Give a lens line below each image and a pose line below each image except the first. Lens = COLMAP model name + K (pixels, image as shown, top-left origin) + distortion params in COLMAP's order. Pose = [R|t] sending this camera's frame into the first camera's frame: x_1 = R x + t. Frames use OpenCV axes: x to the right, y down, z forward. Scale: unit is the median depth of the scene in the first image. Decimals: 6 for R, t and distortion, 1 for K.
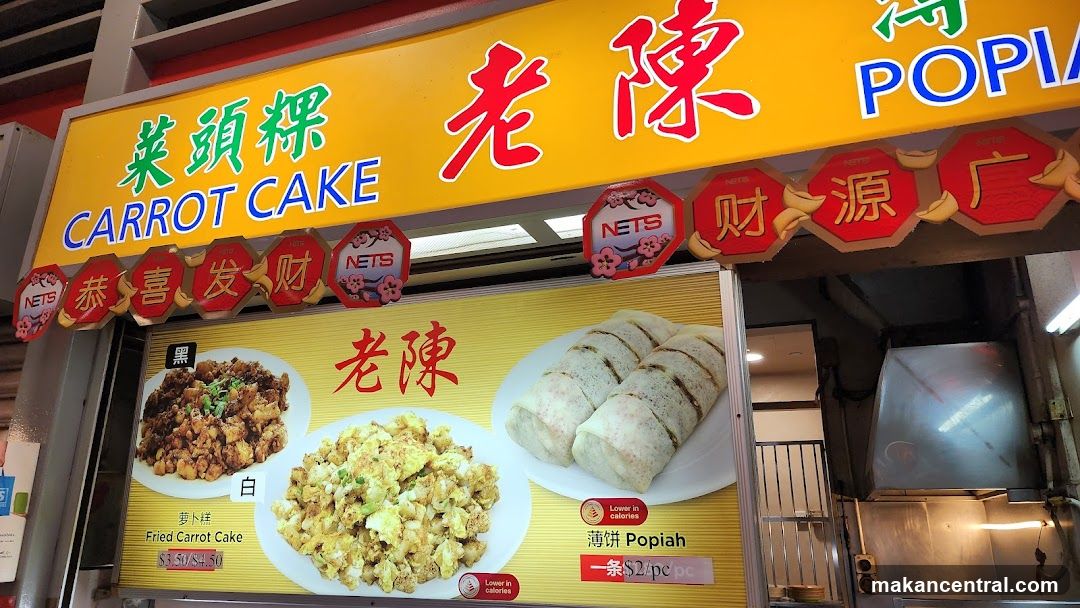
lens RADIAL K [[726.3, 0, 542.2], [0, 726.3, 295.4], [0, 0, 1]] dist [0.060252, -0.034674]
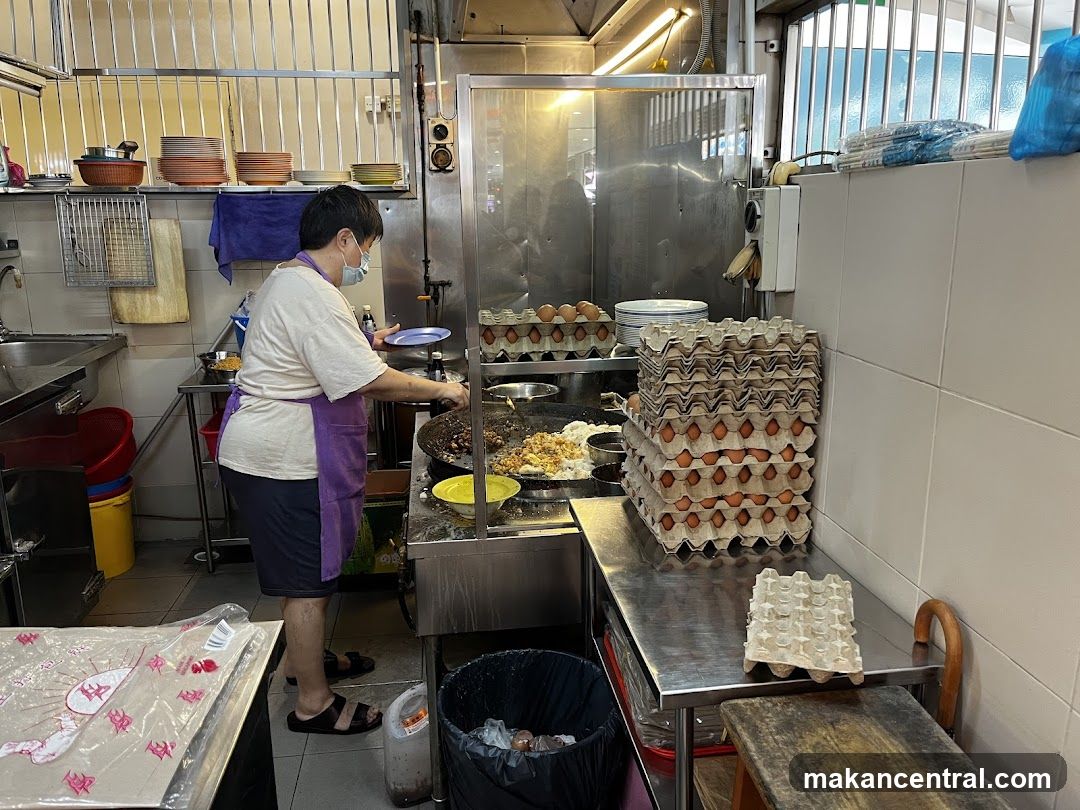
lens RADIAL K [[826.4, 0, 544.3], [0, 826.4, 401.6], [0, 0, 1]] dist [0.040723, 0.003706]
pose [[0.880708, -0.119028, 0.458461, 0.308720], [-0.135151, 0.864525, 0.484078, 0.469776], [-0.453969, -0.488292, 0.745307, 0.550301]]
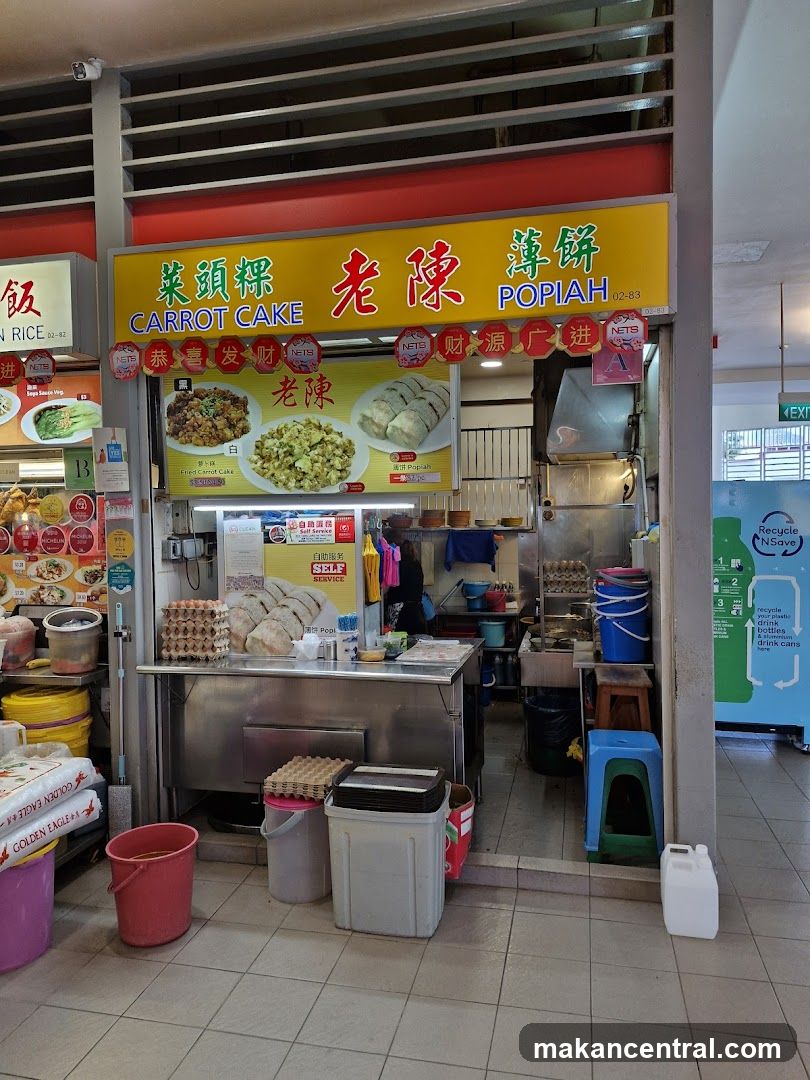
lens RADIAL K [[750.4, 0, 414.5], [0, 750.4, 540.1], [0, 0, 1]] dist [0.075038, -0.063873]
pose [[0.990040, -0.023329, 0.138837, -0.196326], [-0.024959, 0.941468, 0.336176, -0.258441], [-0.138553, -0.336293, 0.931510, -1.286374]]
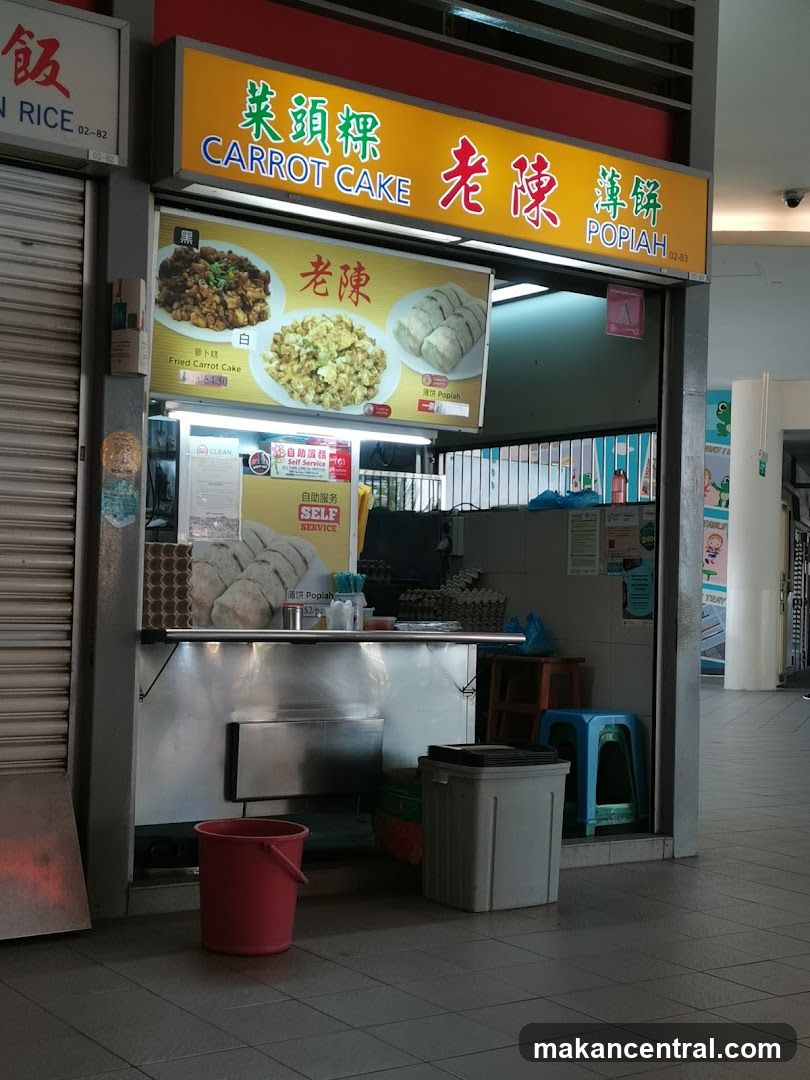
lens RADIAL K [[1514.3, 0, 402.4], [0, 1514.3, 535.1], [0, 0, 1]] dist [0.068579, 0.000000]
pose [[0.567351, 0.039433, 0.822532, -2.995489], [-0.278016, 0.949378, 0.146250, 0.094947], [-0.775126, -0.311652, 0.549593, -1.226441]]
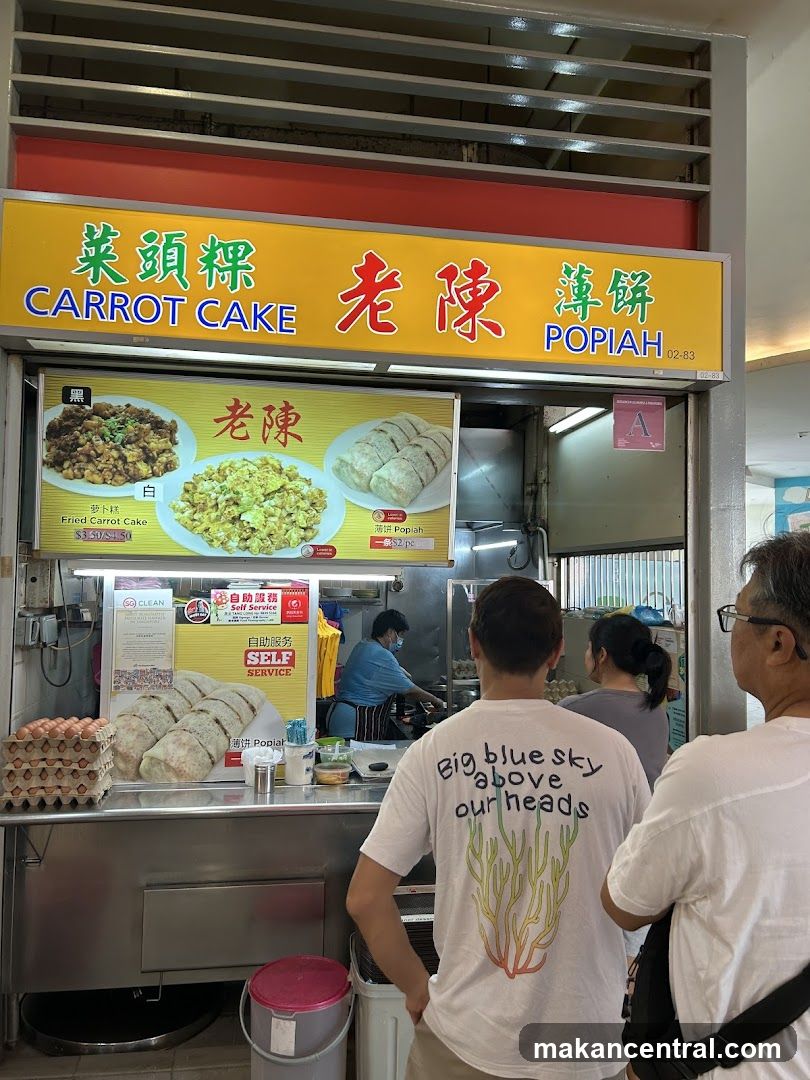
lens RADIAL K [[797.5, 0, 409.9], [0, 797.5, 535.7], [0, 0, 1]] dist [0.056181, -0.108103]
pose [[0.866799, 0.035673, 0.497379, -0.797203], [-0.164801, 0.961885, 0.218216, -0.112639], [-0.470637, -0.271118, 0.839640, -0.727980]]
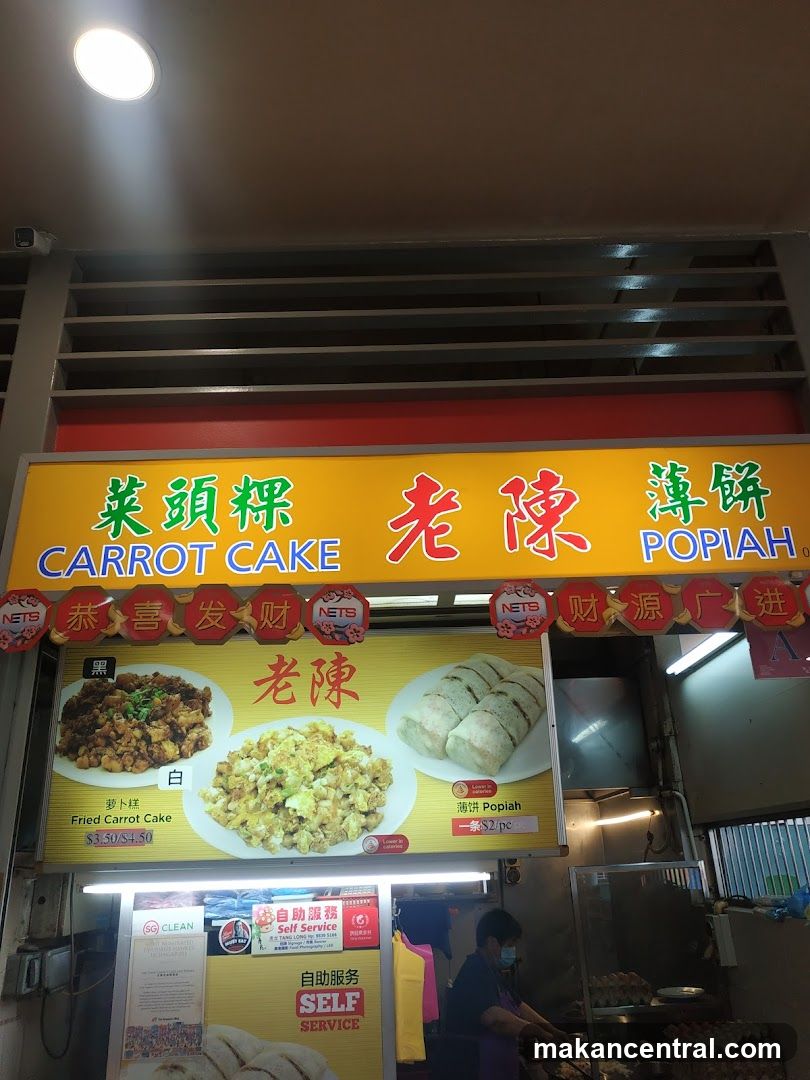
lens RADIAL K [[797.5, 0, 404.8], [0, 797.5, 531.1], [0, 0, 1]] dist [0.056181, -0.108103]
pose [[0.932073, 0.103713, 0.347108, -0.582327], [-0.072525, 0.992167, -0.101706, -0.048206], [-0.354937, 0.069624, 0.932294, -0.467531]]
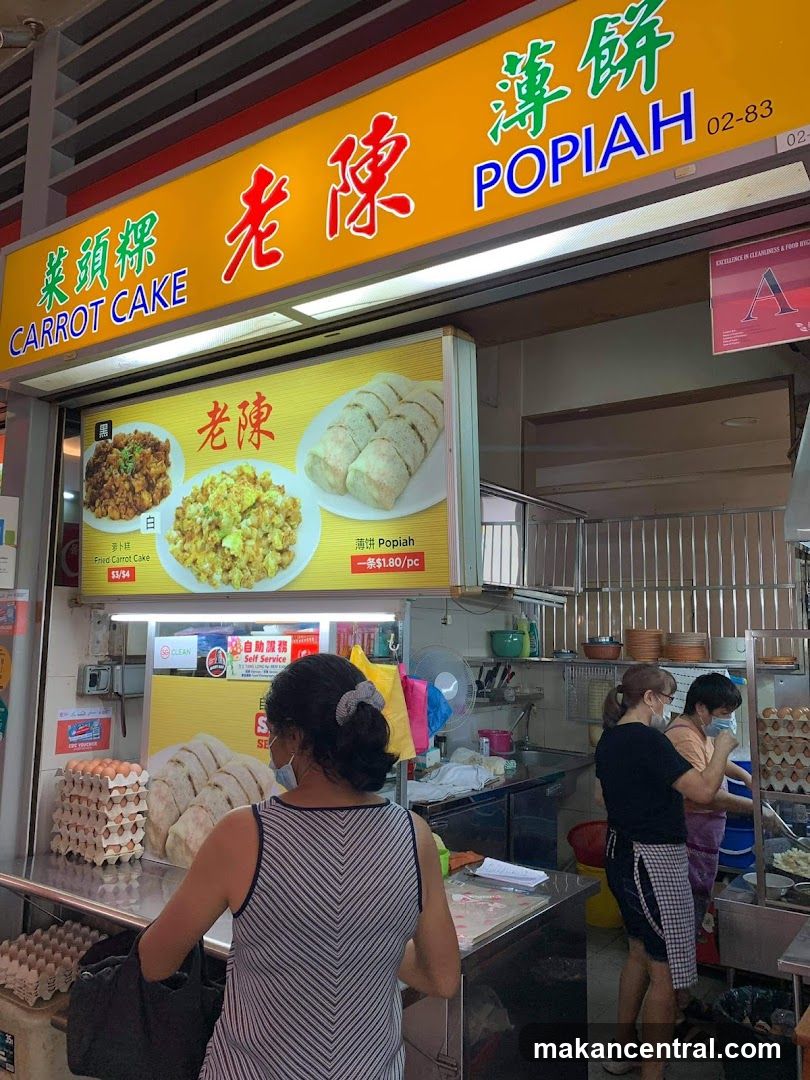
lens RADIAL K [[797.5, 0, 424.6], [0, 797.5, 519.9], [0, 0, 1]] dist [0.056181, -0.108103]
pose [[0.974545, -0.027358, -0.222515, 0.454600], [0.065903, 0.983633, 0.167696, 0.039737], [0.214285, -0.178092, 0.960398, -0.346034]]
